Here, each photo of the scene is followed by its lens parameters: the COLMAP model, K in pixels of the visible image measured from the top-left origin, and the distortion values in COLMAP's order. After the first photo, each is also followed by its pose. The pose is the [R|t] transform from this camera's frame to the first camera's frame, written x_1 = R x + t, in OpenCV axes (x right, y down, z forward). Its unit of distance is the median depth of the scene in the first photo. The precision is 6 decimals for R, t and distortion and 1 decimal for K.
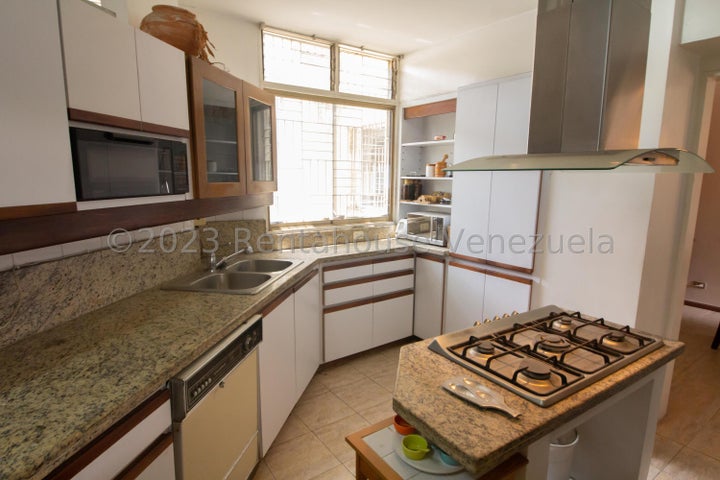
lens RADIAL K [[404.4, 0, 362.3], [0, 404.4, 244.2], [0, 0, 1]] dist [0.032262, -0.001780]
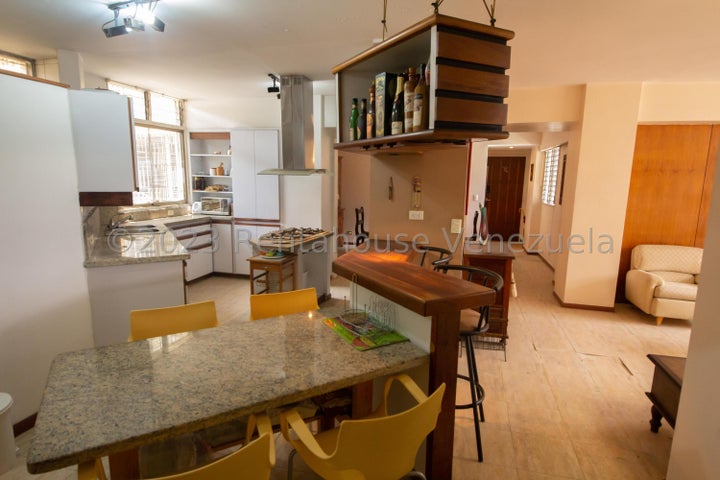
lens RADIAL K [[404.4, 0, 361.1], [0, 404.4, 242.5], [0, 0, 1]] dist [0.032262, -0.001780]
pose [[0.763953, -0.101667, 0.637213, -0.471044], [0.100611, 0.994200, 0.038002, 0.108638], [-0.637380, 0.035079, 0.769750, -0.682913]]
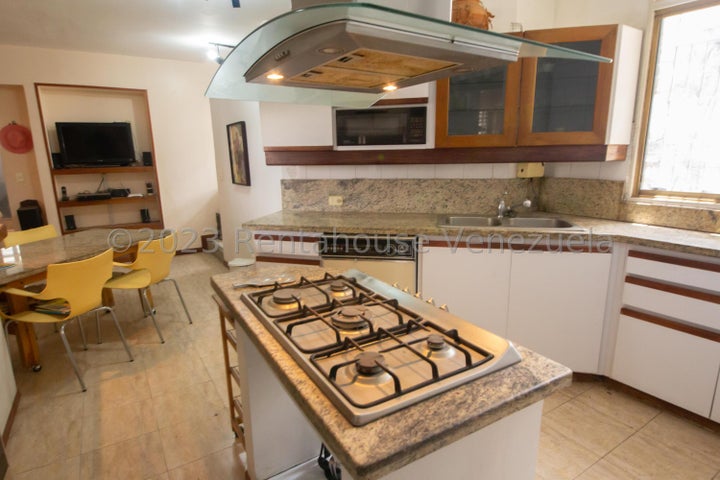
lens RADIAL K [[404.4, 0, 364.7], [0, 404.4, 239.4], [0, 0, 1]] dist [0.032262, -0.001780]
pose [[-0.044195, 0.194481, -0.979910, 0.623113], [-0.157115, 0.967309, 0.199066, -0.031731], [0.986591, 0.162757, -0.012194, 0.531346]]
